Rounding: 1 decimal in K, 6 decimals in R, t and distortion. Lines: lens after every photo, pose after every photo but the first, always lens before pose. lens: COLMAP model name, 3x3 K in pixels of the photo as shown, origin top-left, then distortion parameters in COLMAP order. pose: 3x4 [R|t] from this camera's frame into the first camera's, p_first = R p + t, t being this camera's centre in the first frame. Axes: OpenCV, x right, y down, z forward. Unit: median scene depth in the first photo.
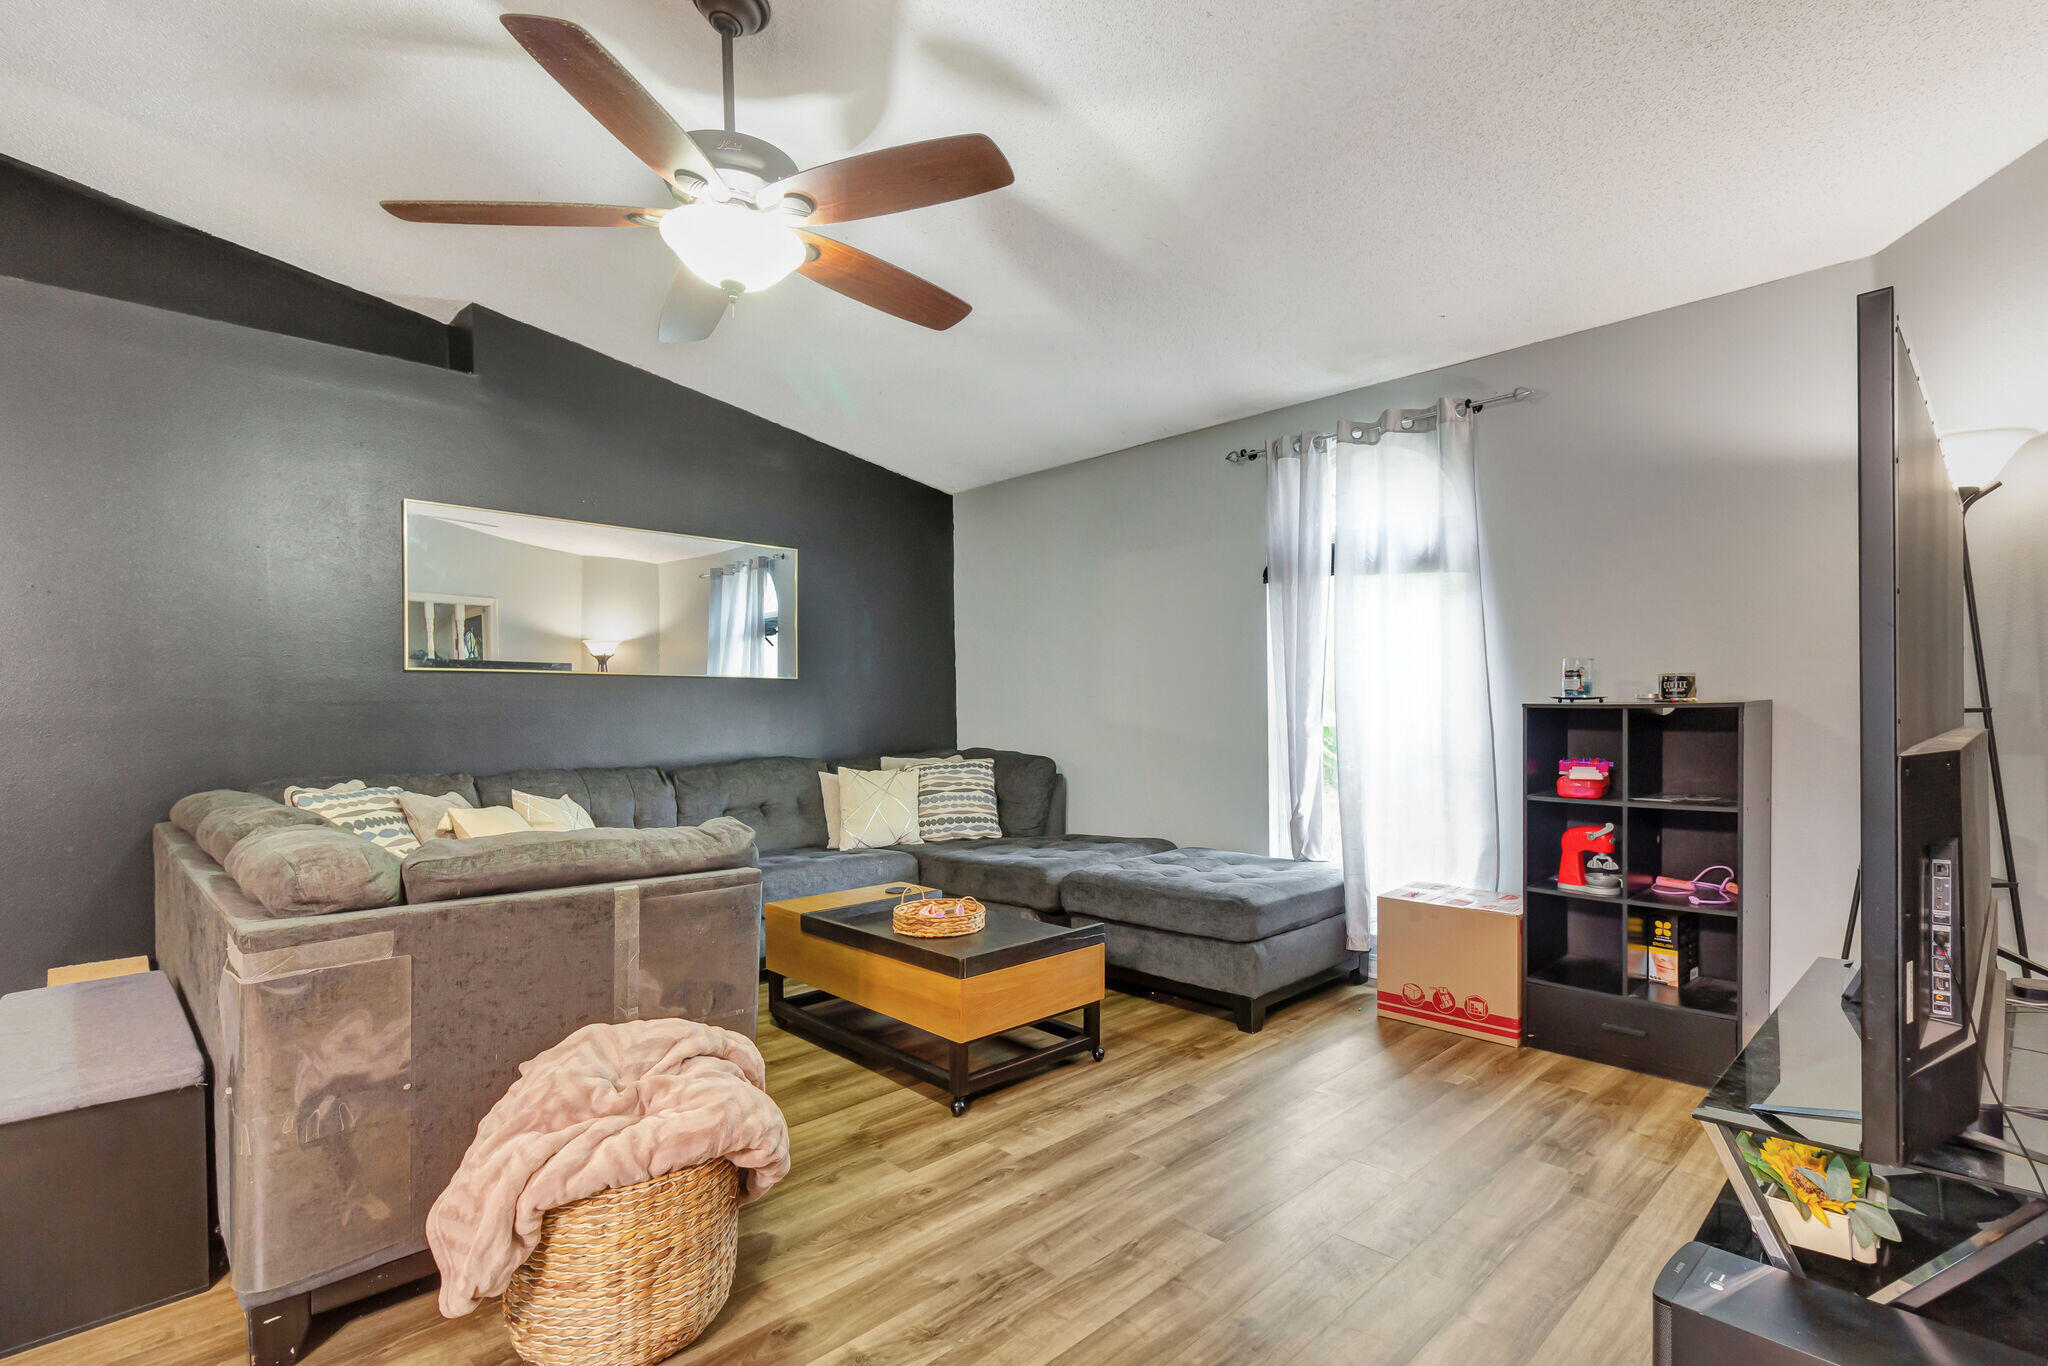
lens RADIAL K [[969.8, 0, 1063.3], [0, 969.8, 738.9], [0, 0, 1]] dist [0.001516, 0.000058]
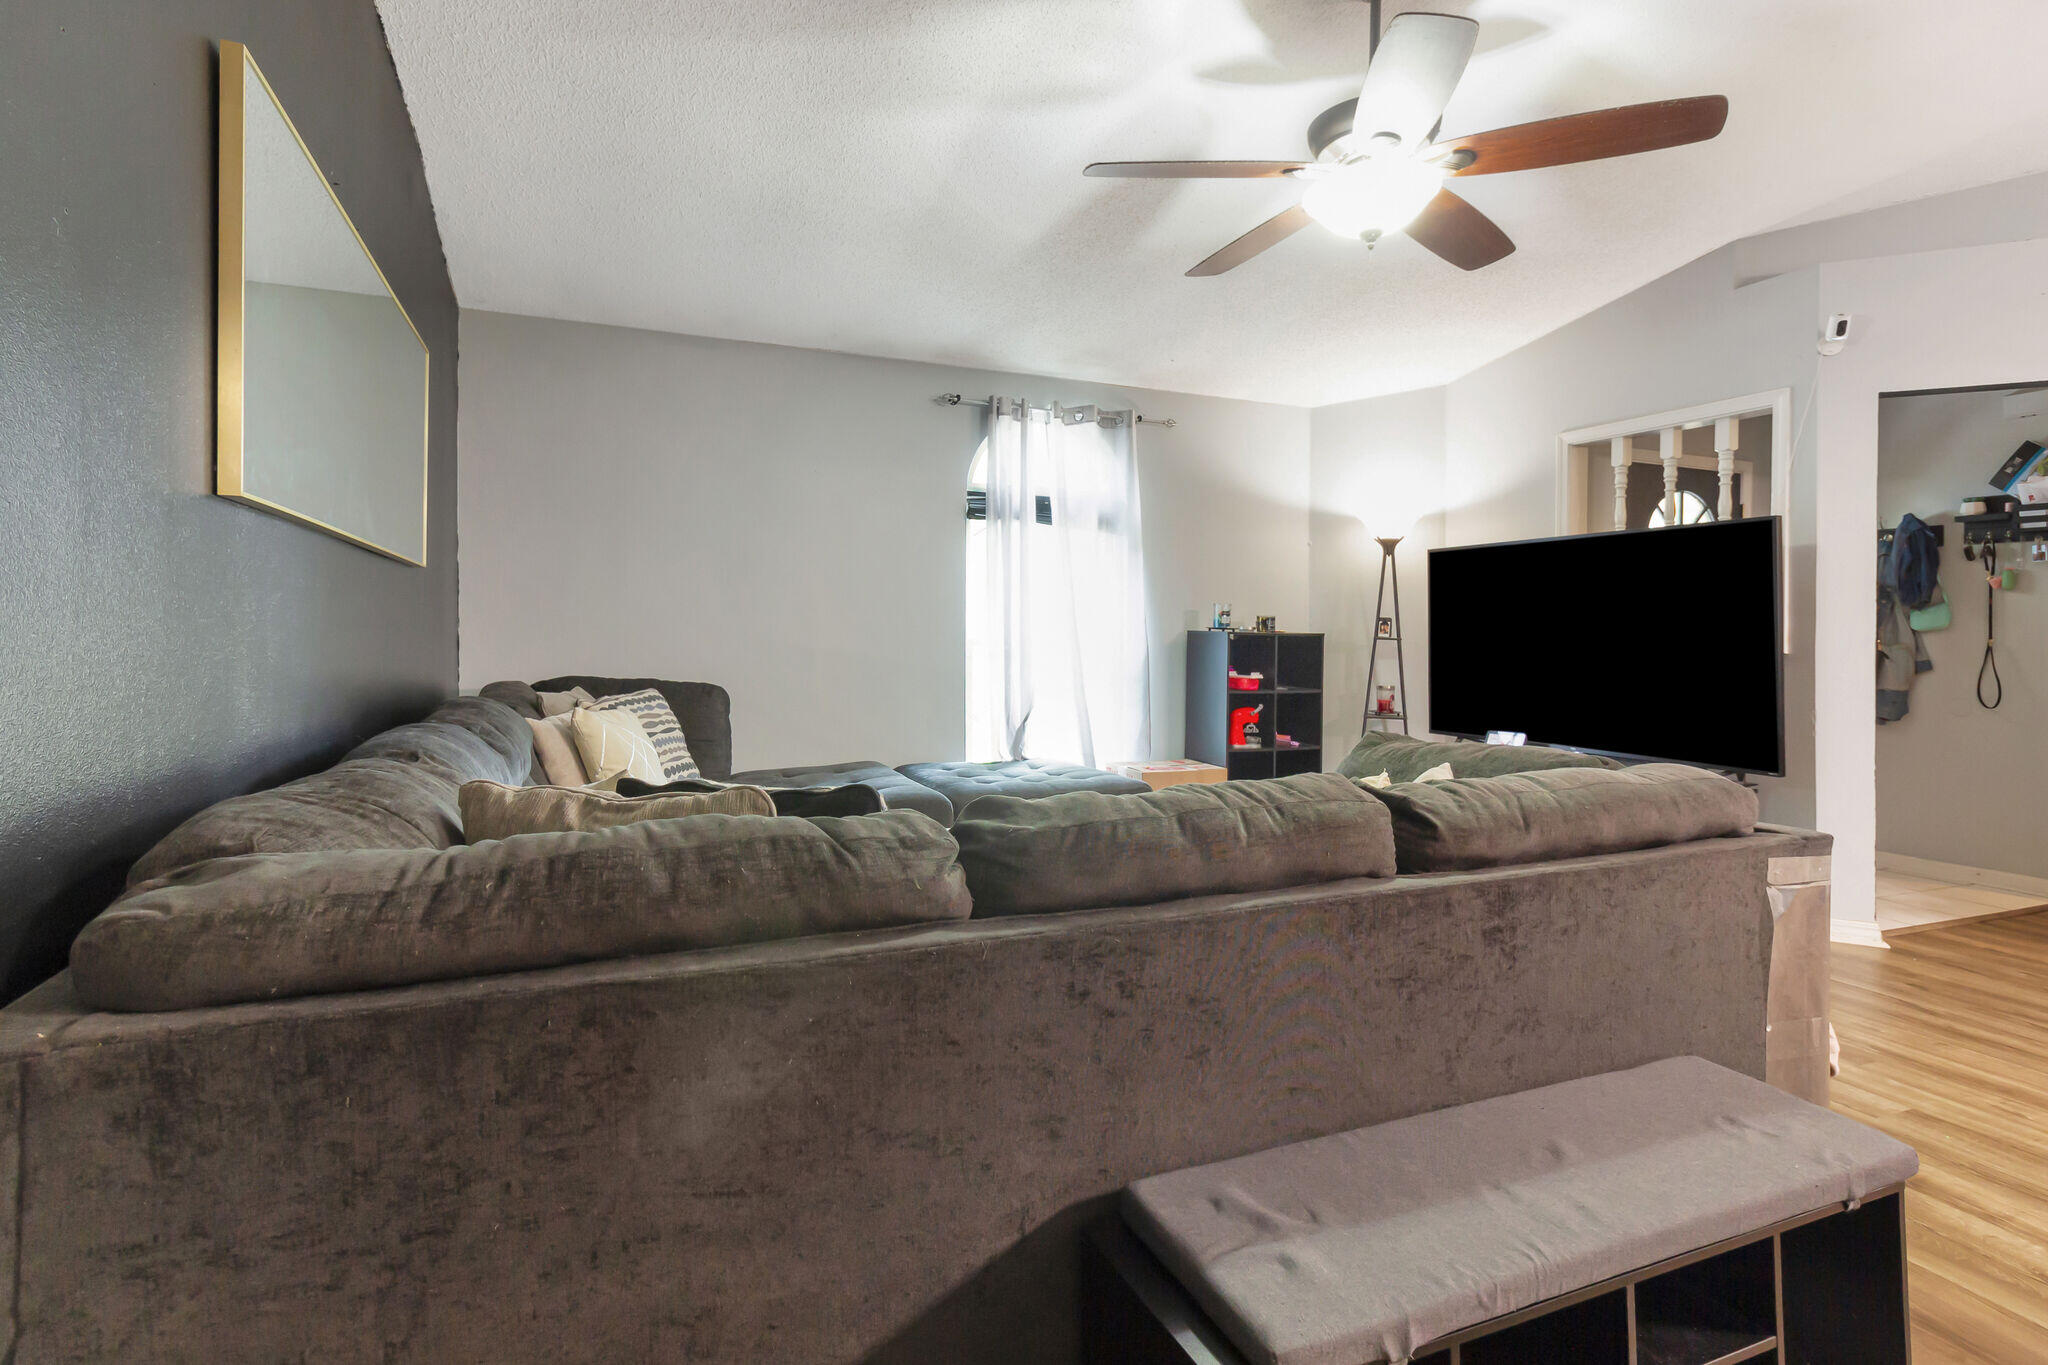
lens RADIAL K [[949.6, 0, 1027.9], [0, 949.6, 661.6], [0, 0, 1]] dist [0.010637, 0.000183]
pose [[0.401178, -0.009855, 0.915947, -0.981071], [0.018287, 0.999829, 0.002747, 0.002375], [-0.915818, 0.015648, 0.401289, 0.637246]]
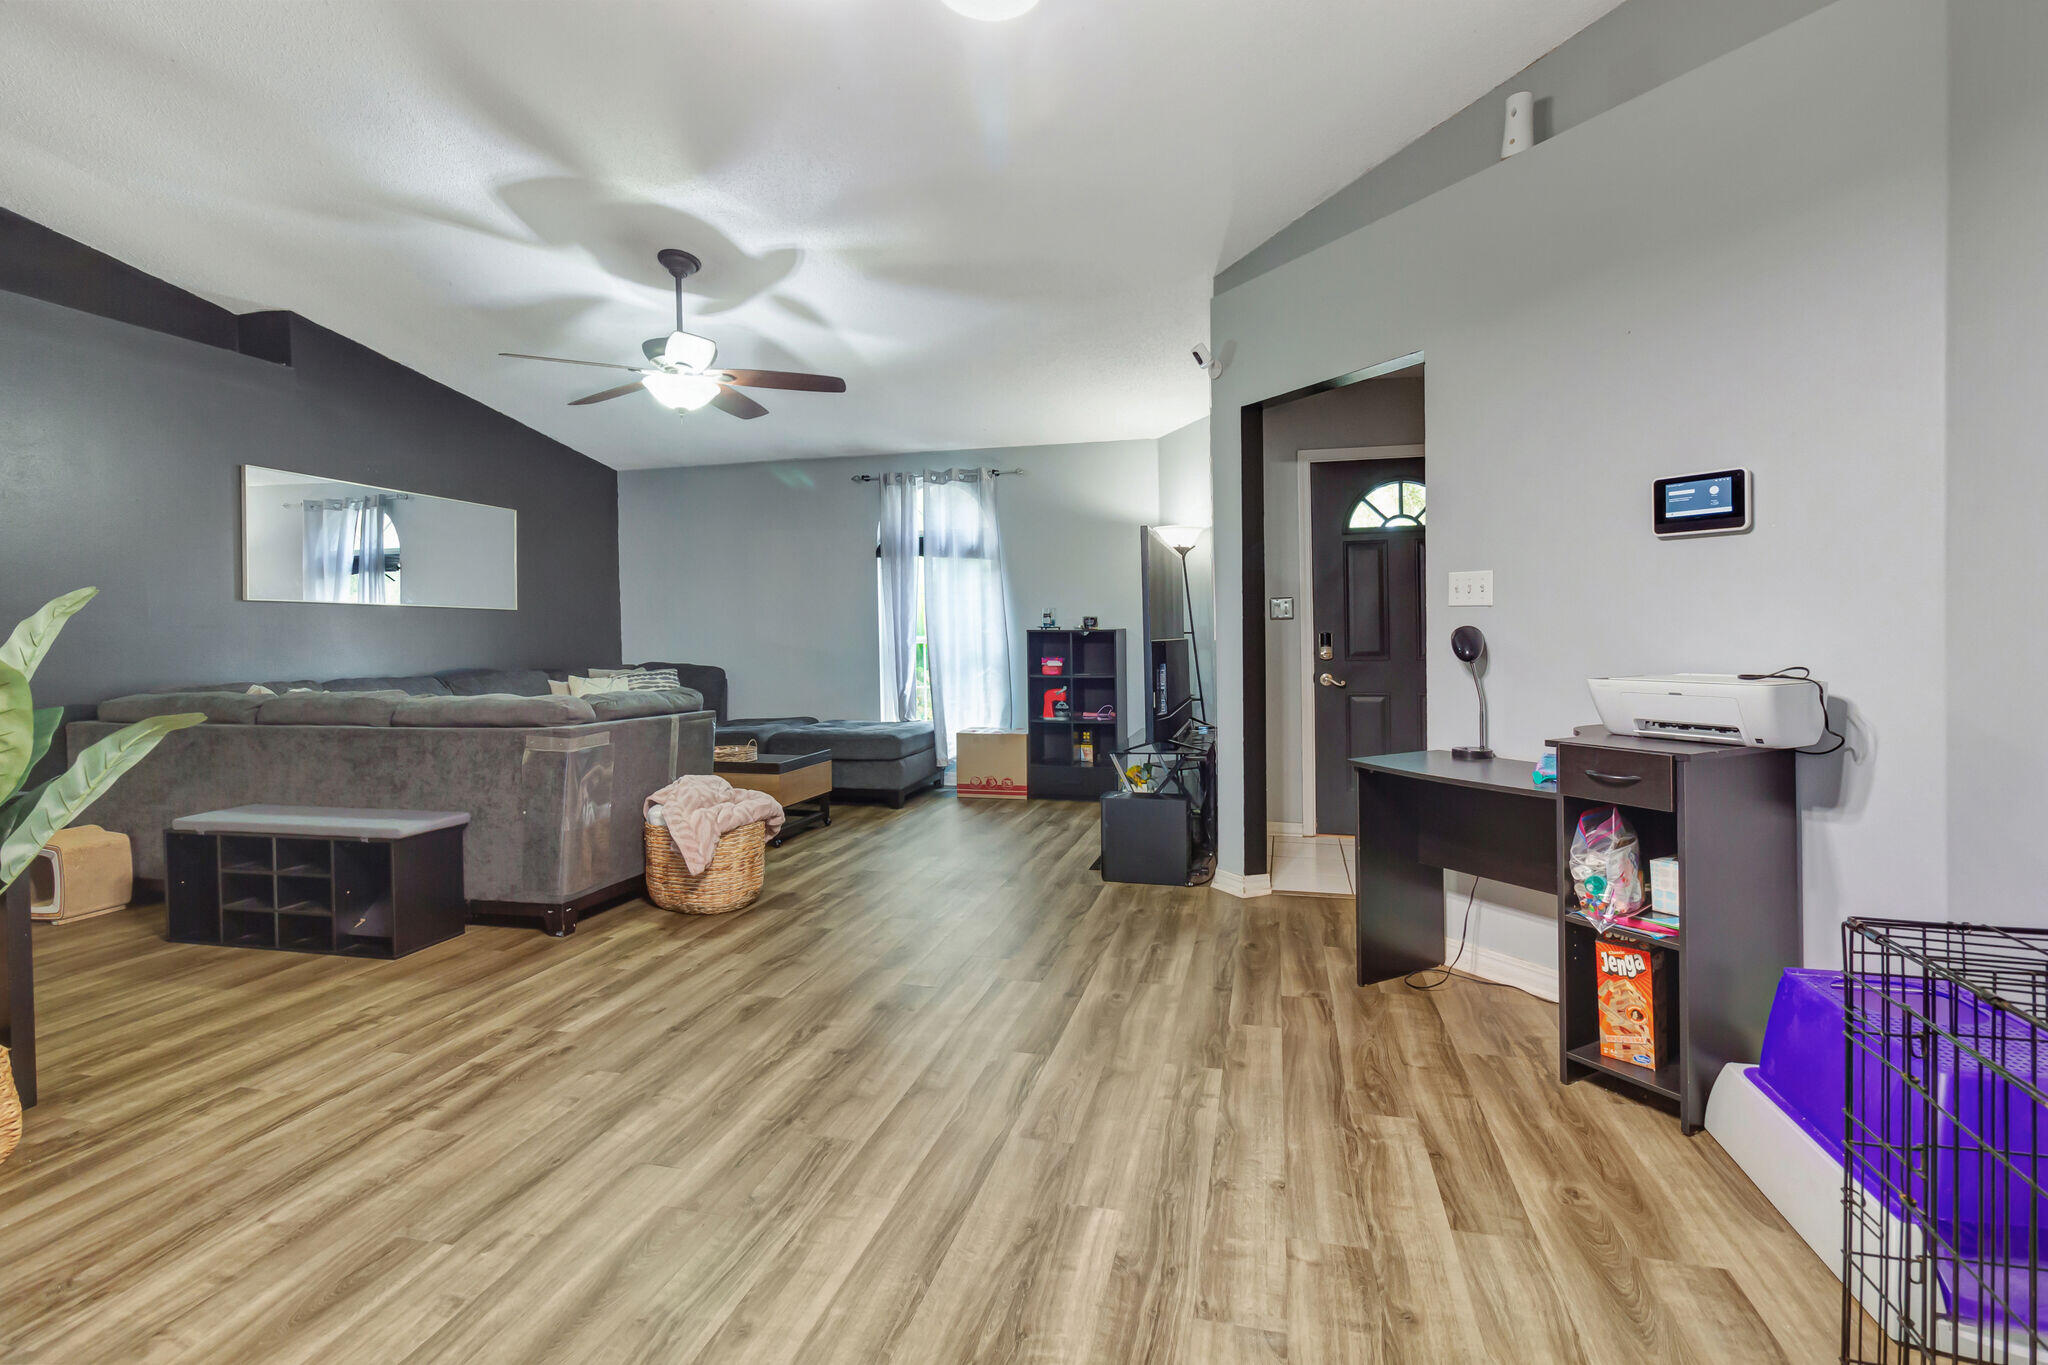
lens RADIAL K [[949.6, 0, 1027.9], [0, 949.6, 661.6], [0, 0, 1]] dist [0.010637, 0.000183]
pose [[0.865297, -0.013412, 0.501080, -0.489555], [0.016596, 0.999860, -0.001897, 0.032066], [-0.500985, 0.009958, 0.865399, -0.677501]]
